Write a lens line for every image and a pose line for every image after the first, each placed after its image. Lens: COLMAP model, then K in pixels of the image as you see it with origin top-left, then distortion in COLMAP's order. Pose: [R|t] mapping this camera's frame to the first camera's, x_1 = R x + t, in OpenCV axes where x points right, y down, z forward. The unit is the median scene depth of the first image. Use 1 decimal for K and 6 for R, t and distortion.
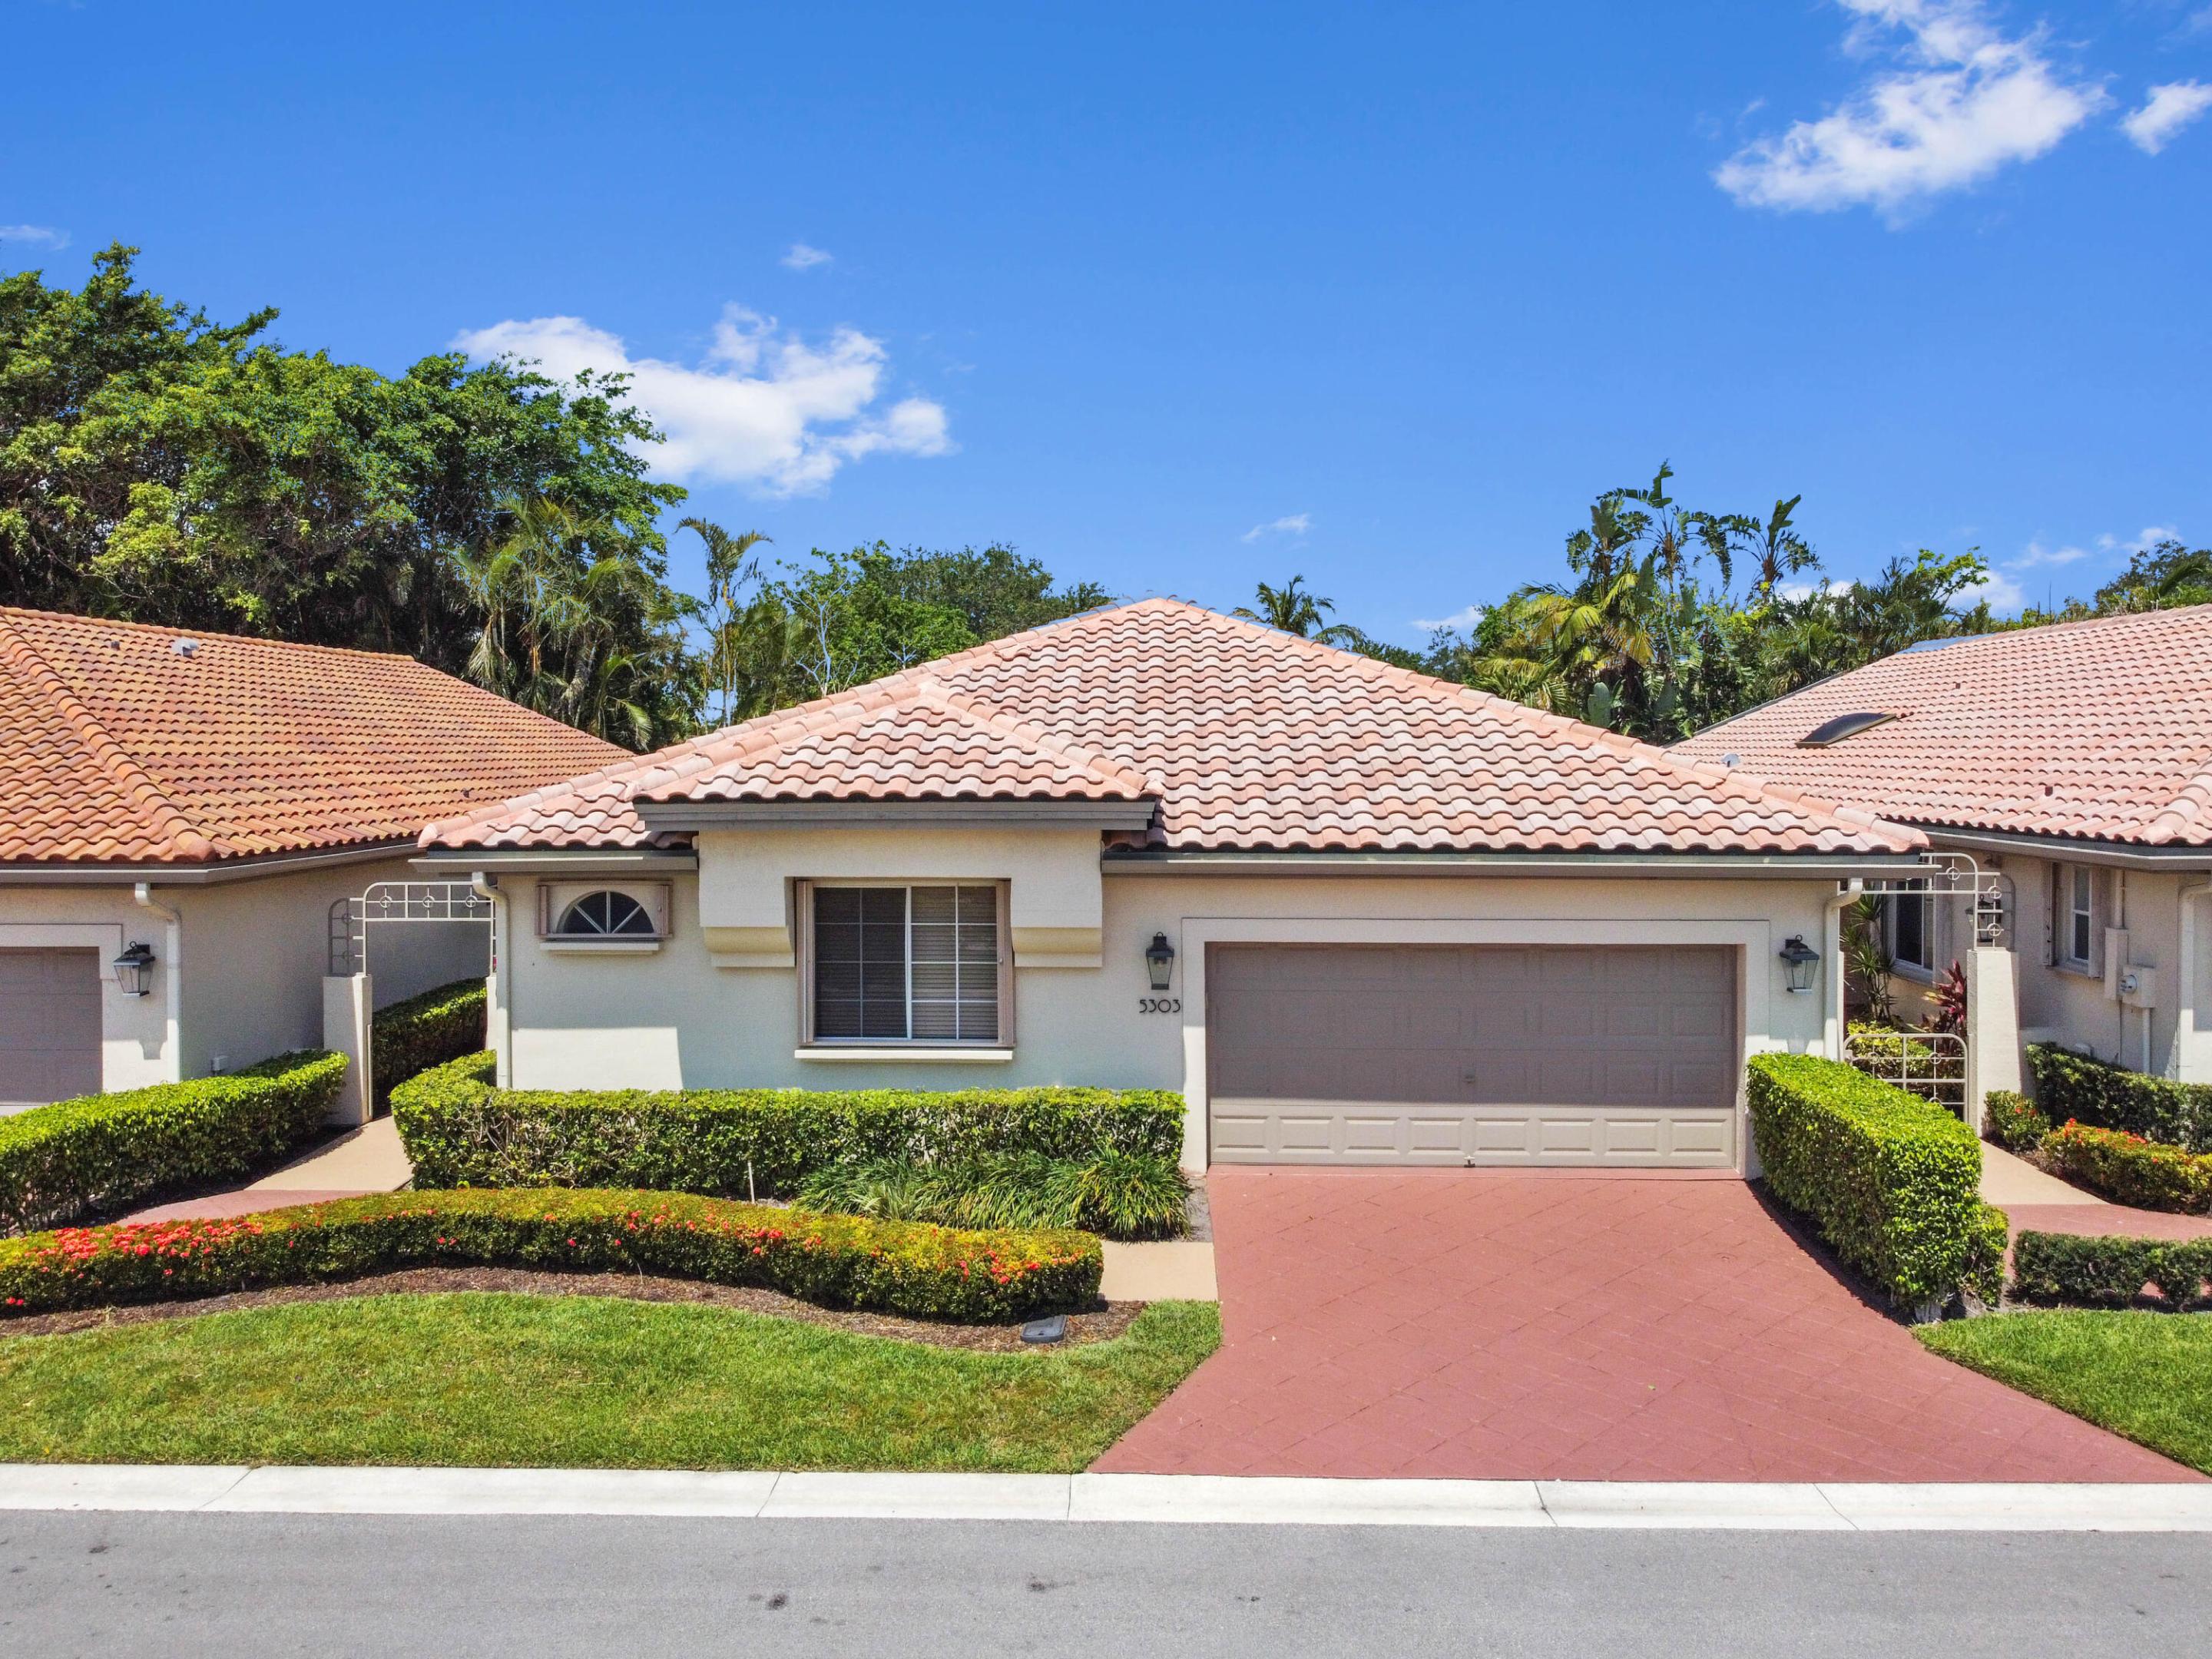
lens RADIAL K [[1558.9, 0, 1107.4], [0, 1558.9, 828.0], [0, 0, 1]] dist [-0.011415, 0.009800]
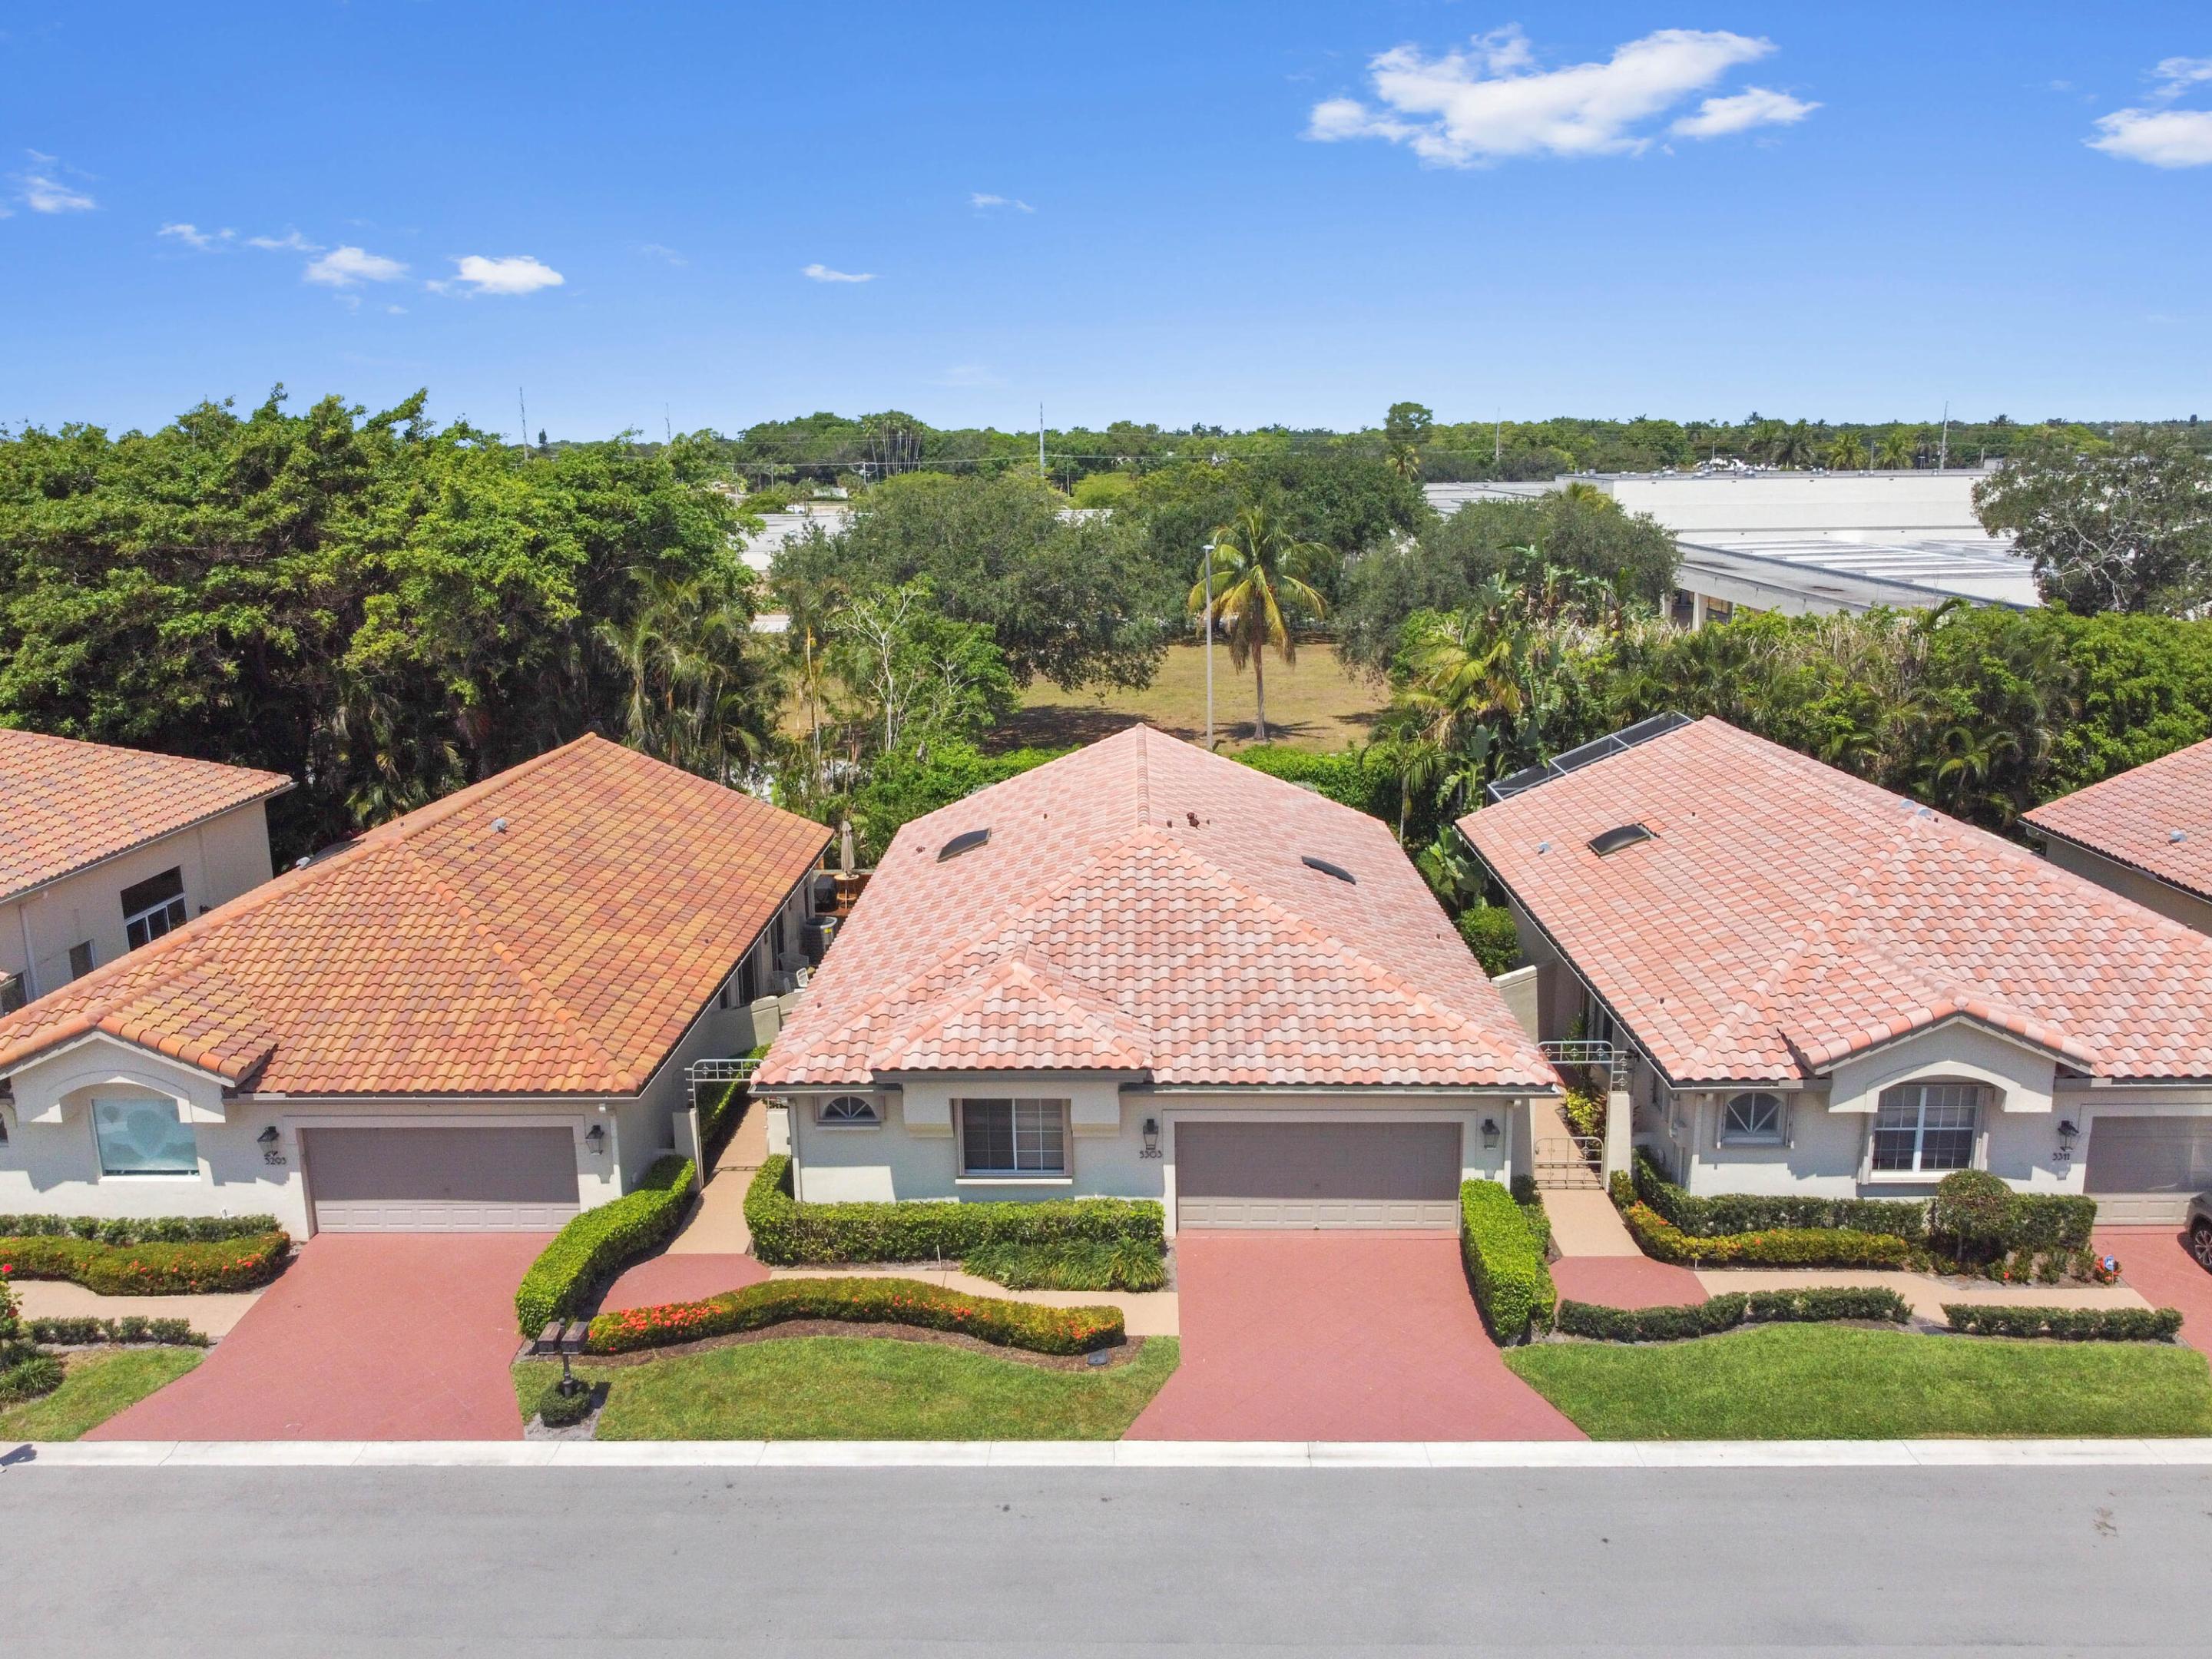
lens RADIAL K [[1558.9, 0, 1106.1], [0, 1558.9, 826.4], [0, 0, 1]] dist [-0.011415, 0.009800]
pose [[0.999915, -0.012613, 0.003275, -0.021760], [0.011748, 0.981298, 0.192133, -0.660070], [-0.005637, -0.192079, 0.981363, -0.790131]]
